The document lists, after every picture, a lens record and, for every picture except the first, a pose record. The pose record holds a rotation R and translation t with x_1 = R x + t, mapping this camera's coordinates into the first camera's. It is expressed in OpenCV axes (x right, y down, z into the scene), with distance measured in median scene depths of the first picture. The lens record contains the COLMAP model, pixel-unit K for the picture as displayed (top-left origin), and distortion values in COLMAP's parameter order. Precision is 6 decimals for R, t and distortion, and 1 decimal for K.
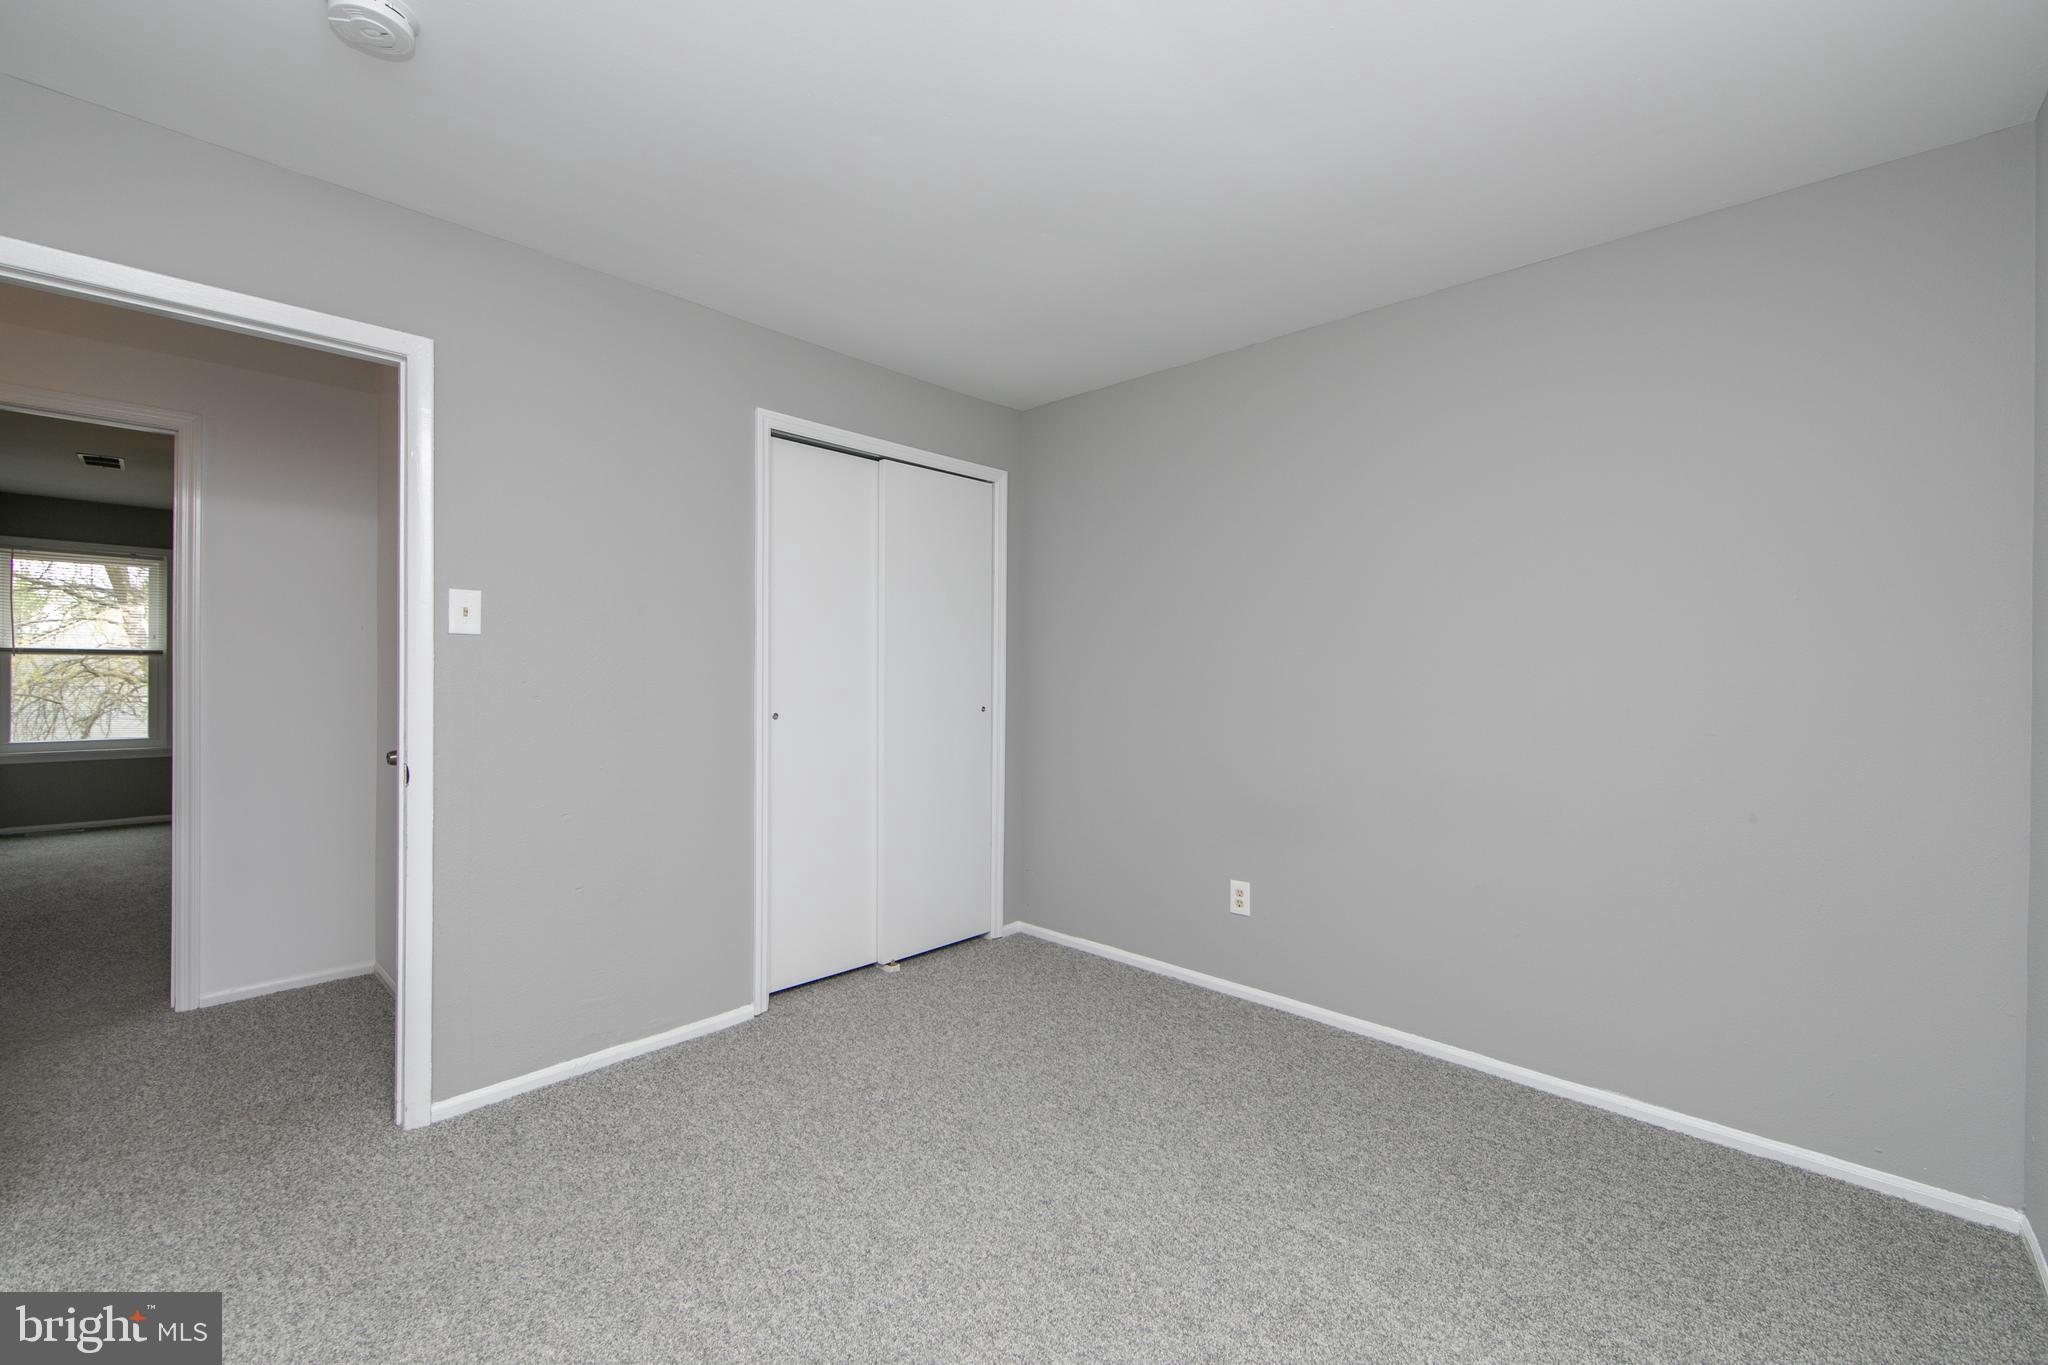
lens RADIAL K [[800.1, 0, 1039.7], [0, 800.1, 683.3], [0, 0, 1]] dist [-0.002628, -0.000449]
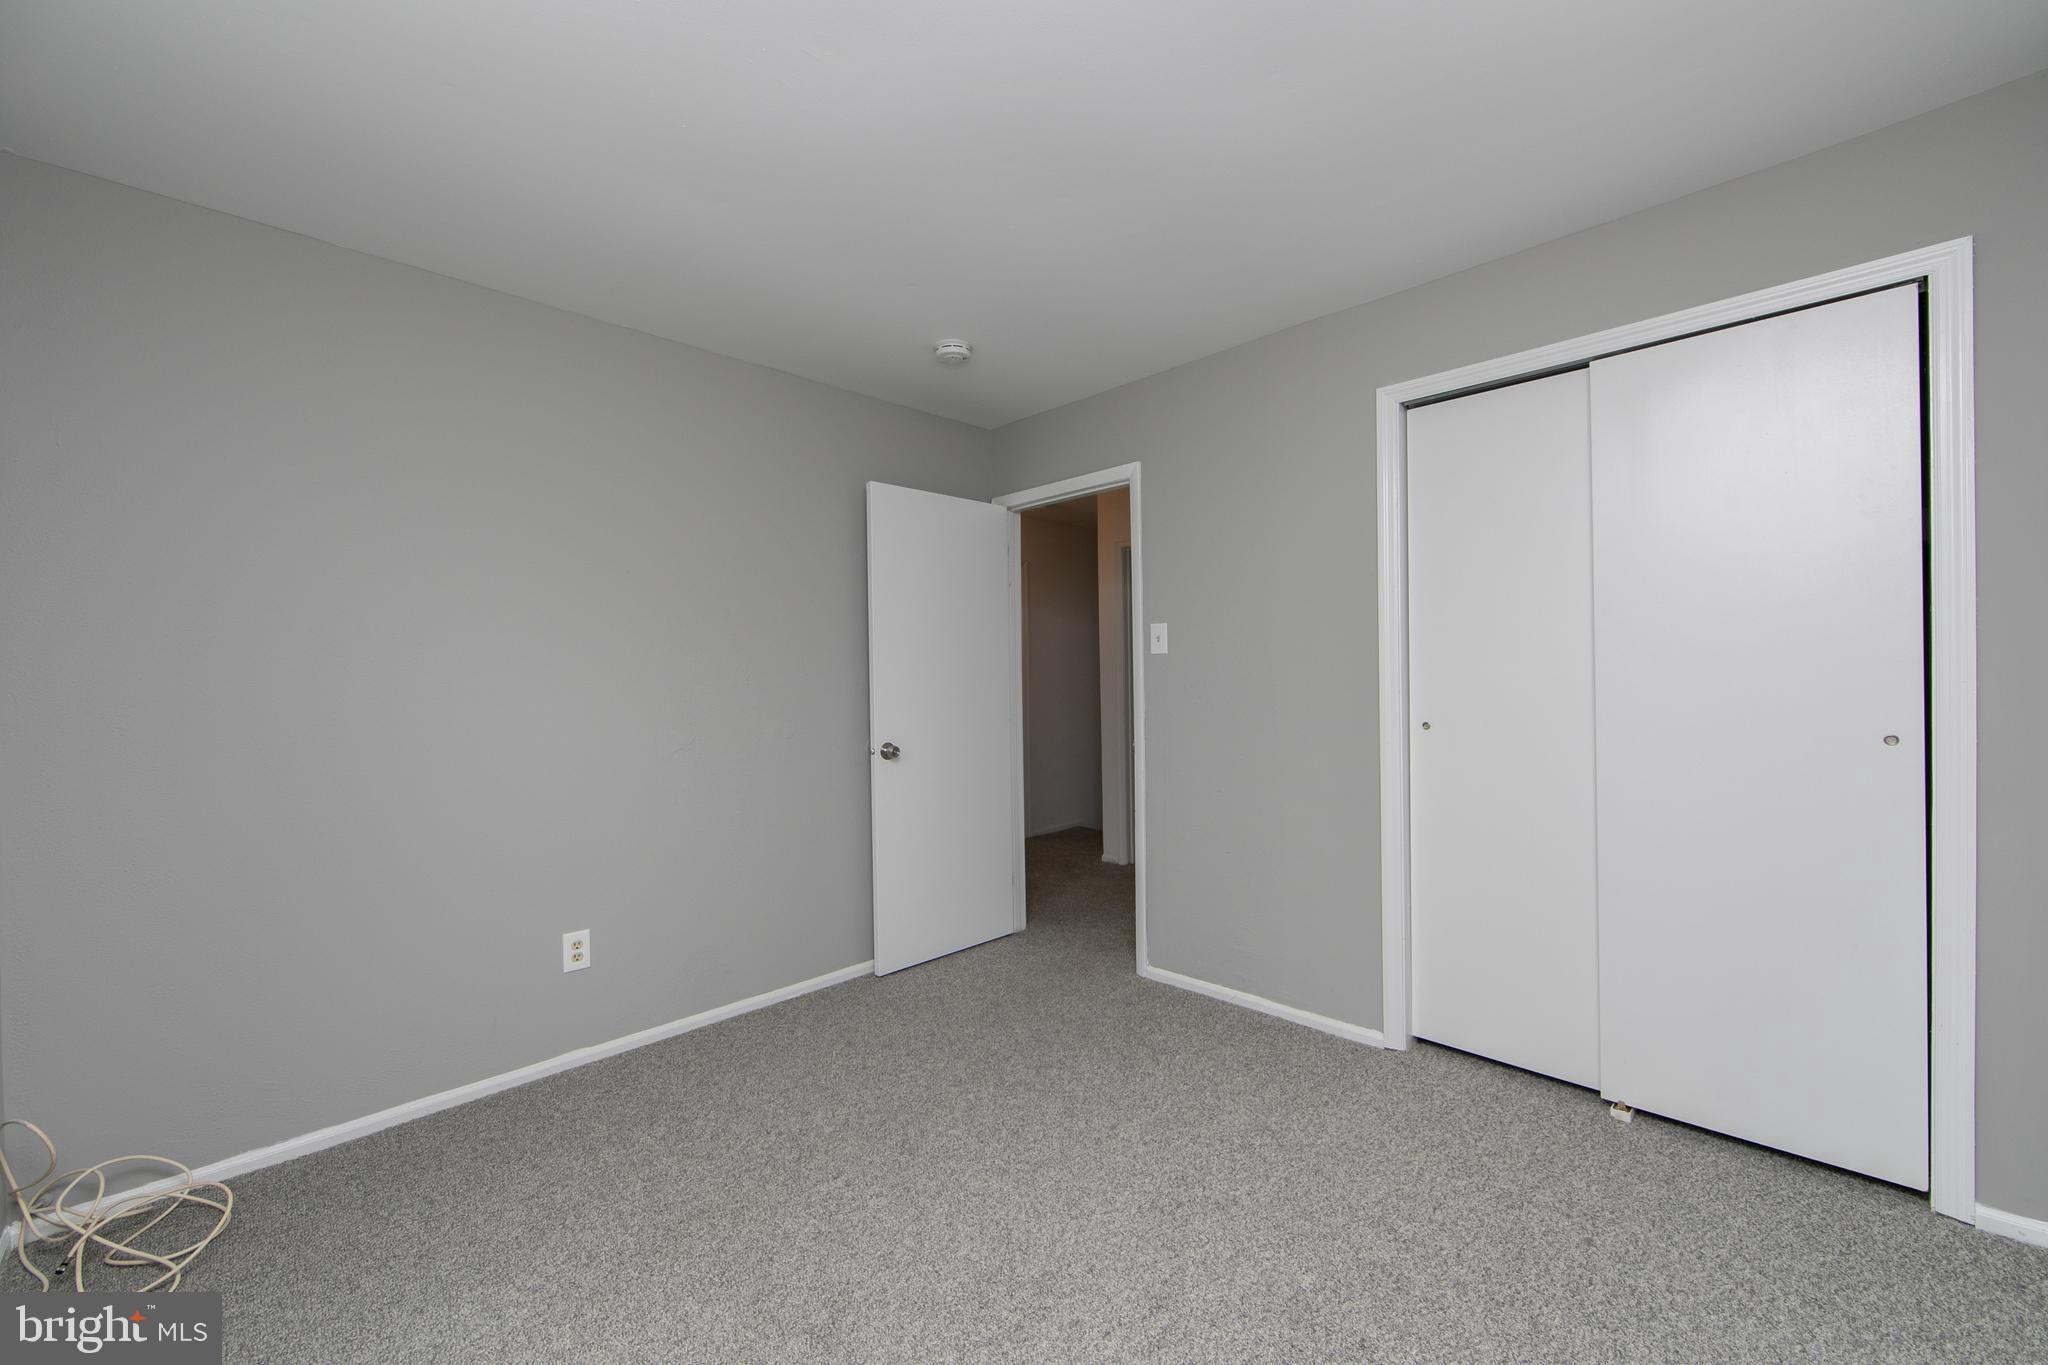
lens RADIAL K [[835.7, 0, 1024.0], [0, 835.7, 682.5], [0, 0, 1]] dist [-0.000863, -0.000121]
pose [[-0.033200, 0.007365, -0.999422, 0.638796], [0.009370, 0.999931, 0.007057, -0.018050], [0.999405, -0.009130, -0.033267, 0.635712]]
